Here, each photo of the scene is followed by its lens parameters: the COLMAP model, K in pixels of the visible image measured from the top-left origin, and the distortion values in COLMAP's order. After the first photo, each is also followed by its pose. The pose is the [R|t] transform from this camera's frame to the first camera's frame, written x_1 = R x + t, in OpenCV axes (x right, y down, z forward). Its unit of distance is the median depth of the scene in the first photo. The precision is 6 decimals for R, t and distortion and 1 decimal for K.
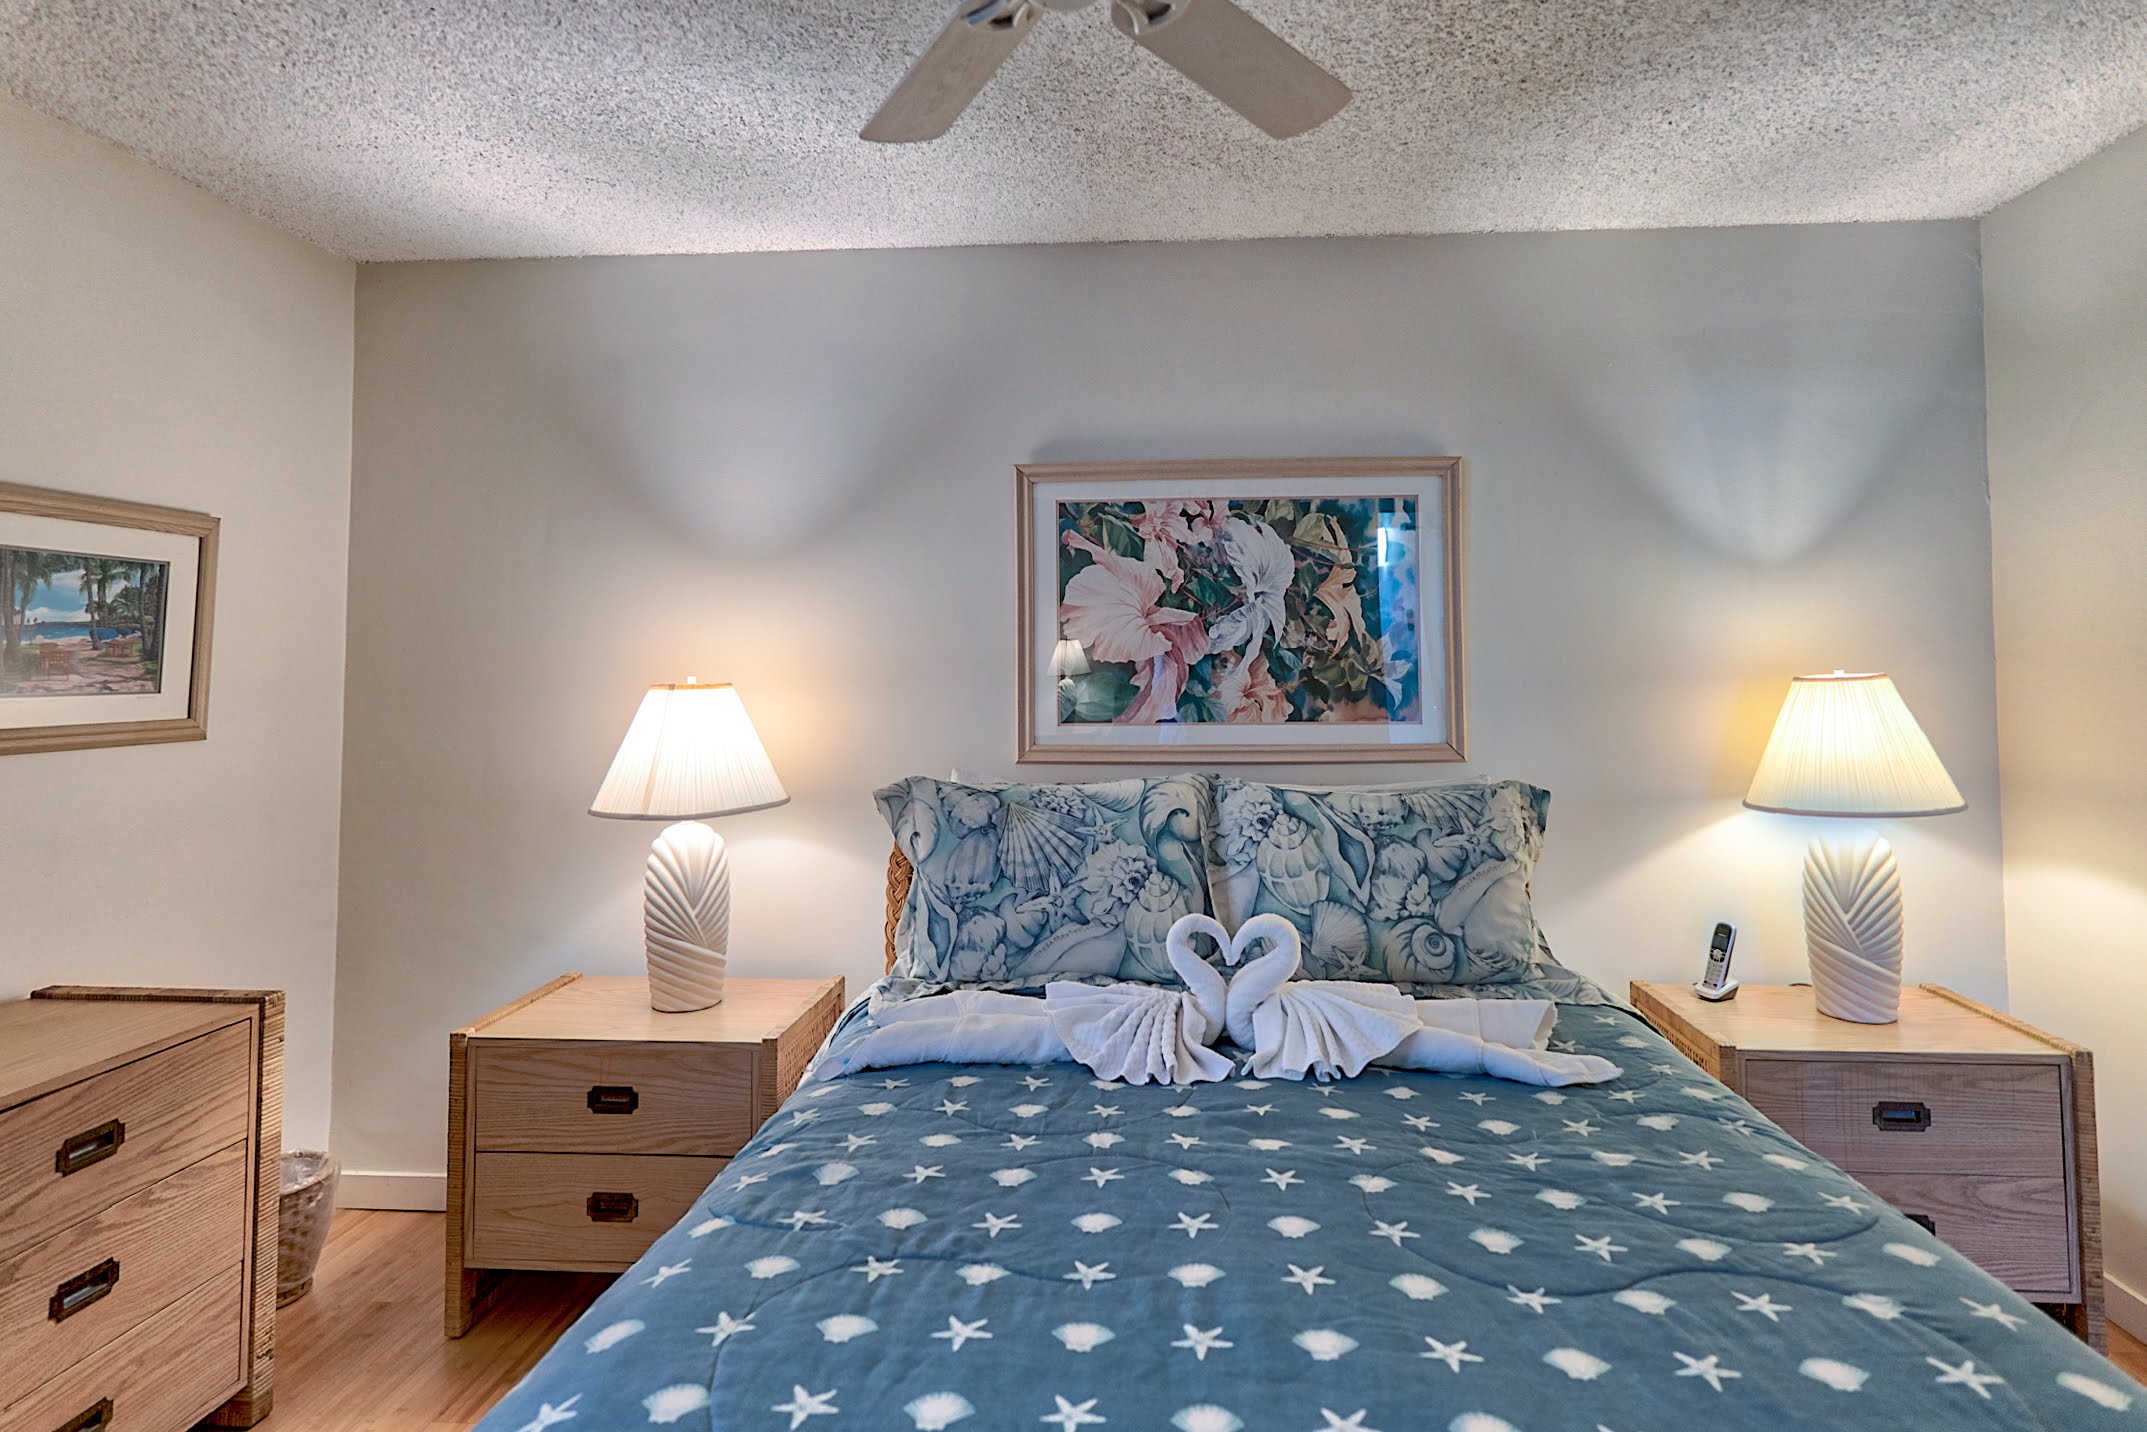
lens RADIAL K [[1126.8, 0, 1113.7], [0, 1126.8, 620.5], [0, 0, 1]] dist [-0.013909, 0.008422]
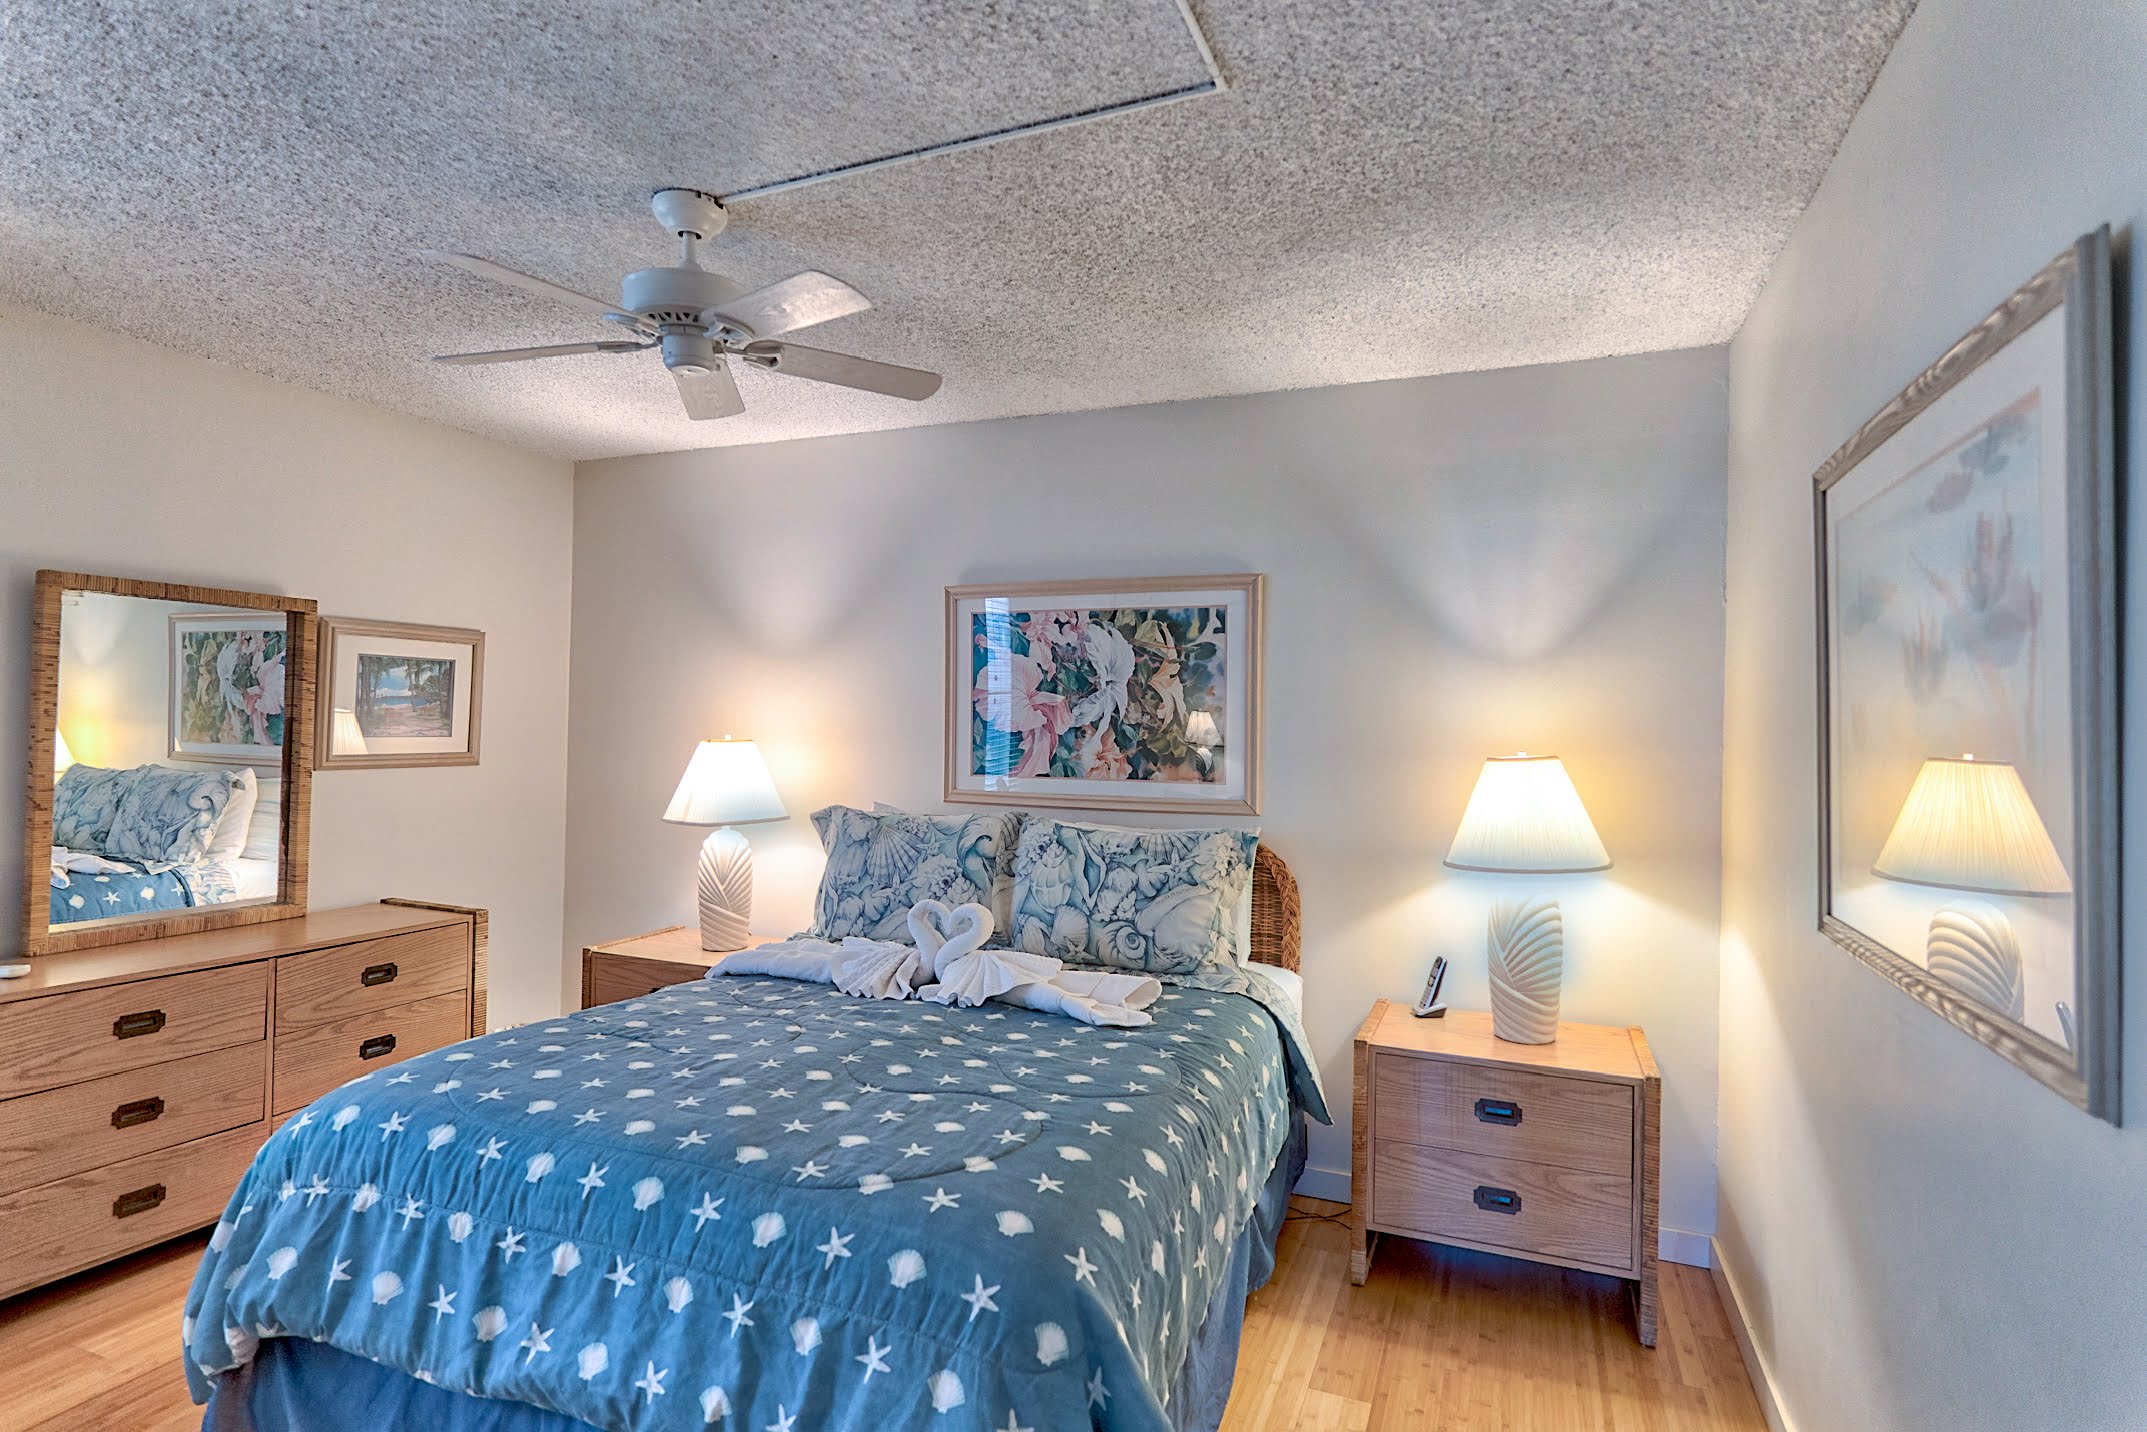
lens RADIAL K [[1092.9, 0, 1070.1], [0, 1092.9, 720.7], [0, 0, 1]] dist [-0.004272, 0.000262]
pose [[0.944948, 0.019957, -0.326613, 0.581548], [-0.007770, 0.999225, 0.038575, -0.031629], [0.327130, -0.033914, 0.944371, -0.259764]]
